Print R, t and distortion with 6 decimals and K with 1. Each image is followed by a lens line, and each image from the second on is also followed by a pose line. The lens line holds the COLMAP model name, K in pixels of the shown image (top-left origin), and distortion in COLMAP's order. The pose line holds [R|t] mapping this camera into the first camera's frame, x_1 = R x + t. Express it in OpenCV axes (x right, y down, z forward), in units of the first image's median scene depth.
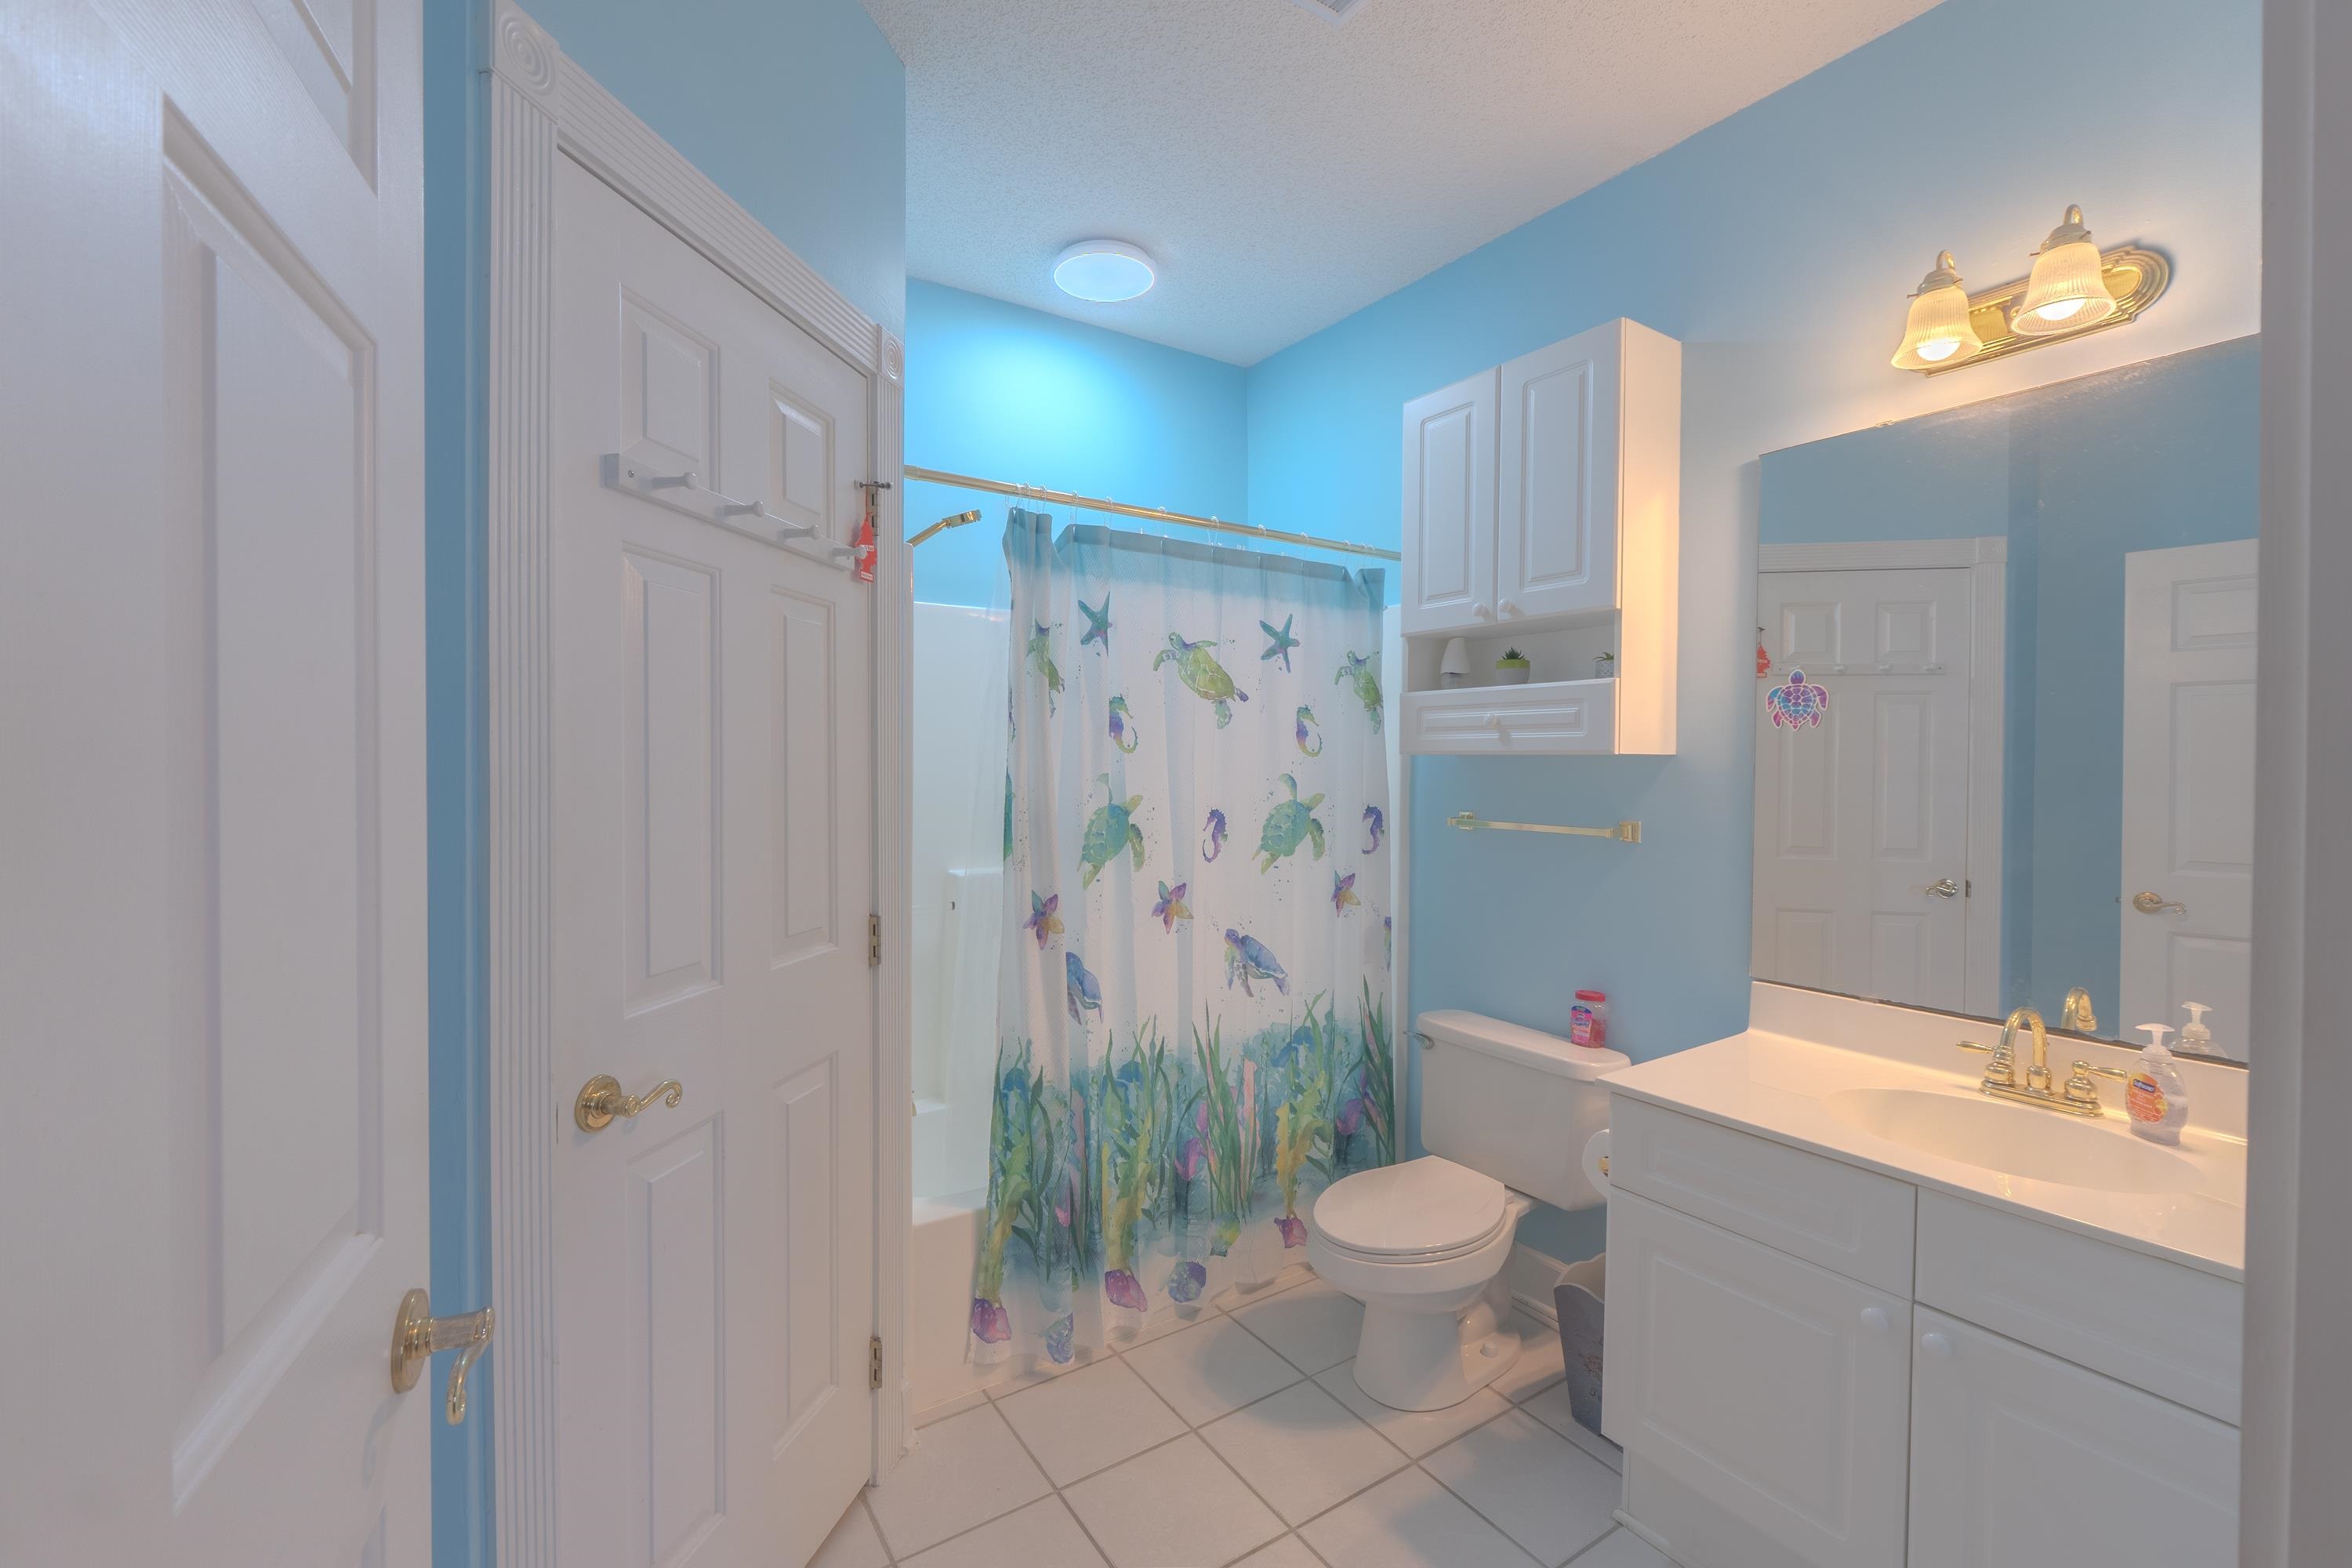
lens RADIAL K [[987.7, 0, 1173.5], [0, 987.7, 781.8], [0, 0, 1]] dist [-0.009333, 0.000540]
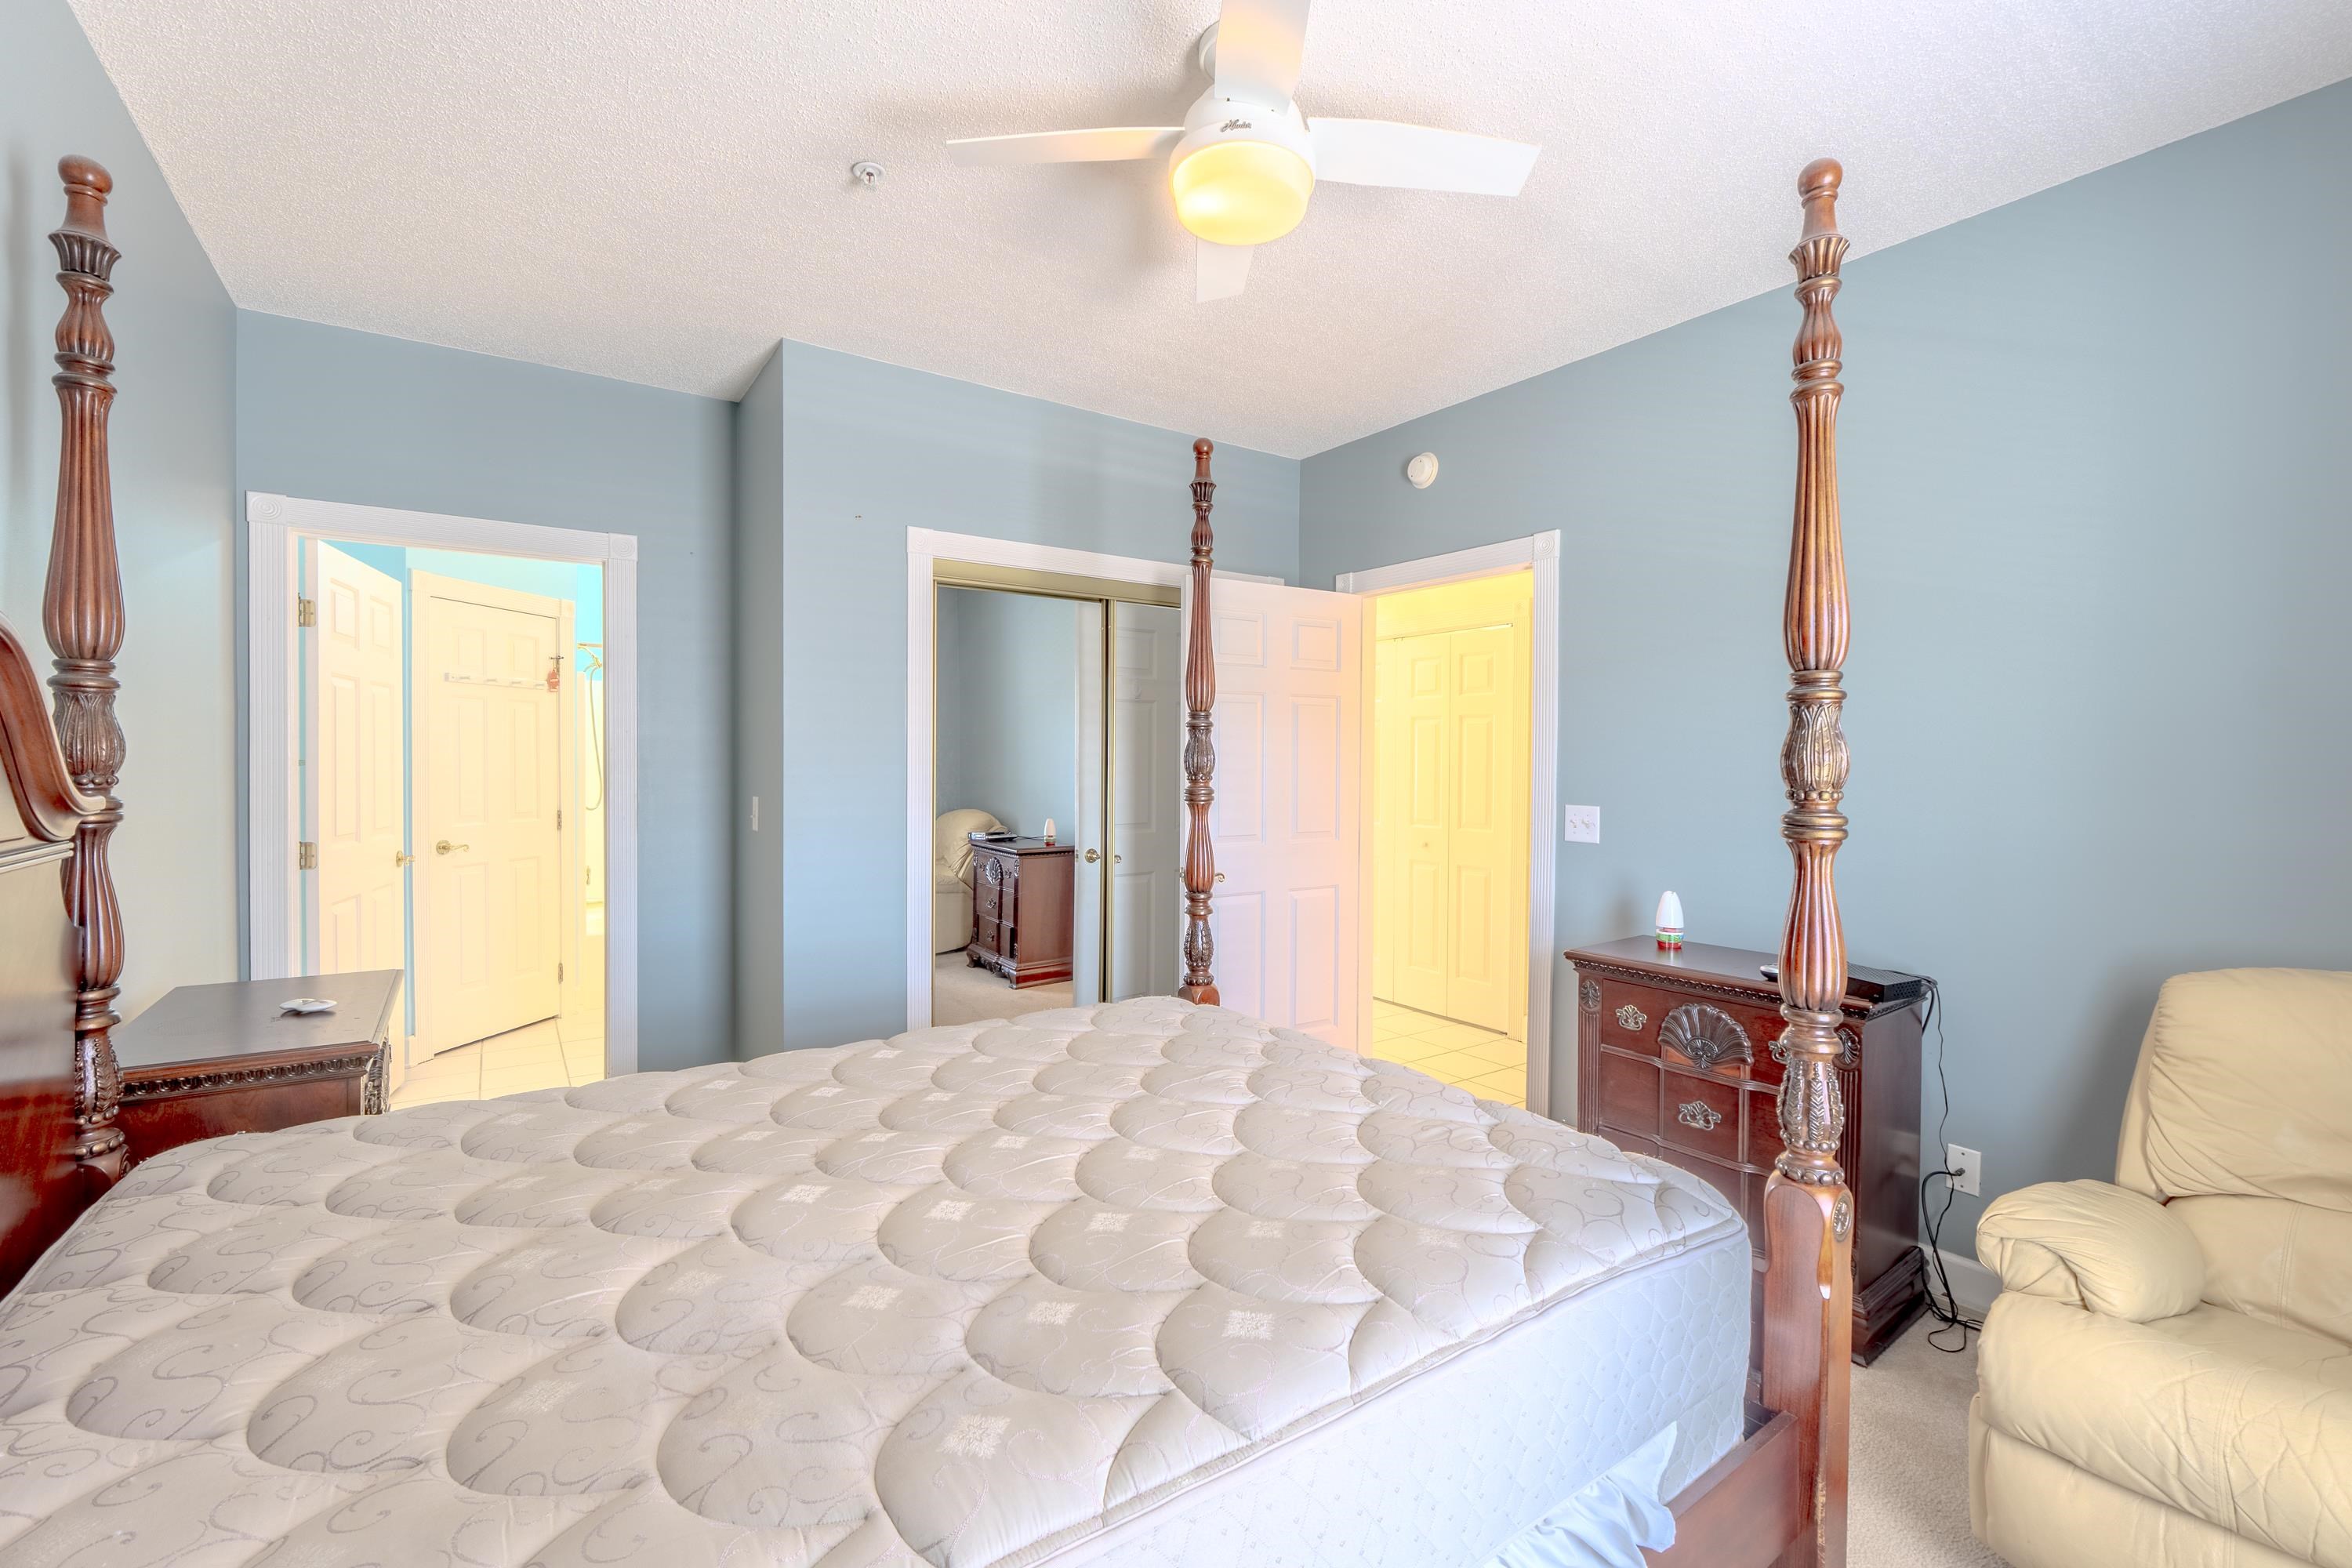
lens RADIAL K [[987.7, 0, 1179.1], [0, 987.7, 775.4], [0, 0, 1]] dist [-0.009333, 0.000540]
pose [[0.998859, -0.006874, 0.047269, 1.985925], [0.006181, 0.999872, 0.014781, 0.001696], [-0.047364, -0.014472, 0.998773, -2.795952]]
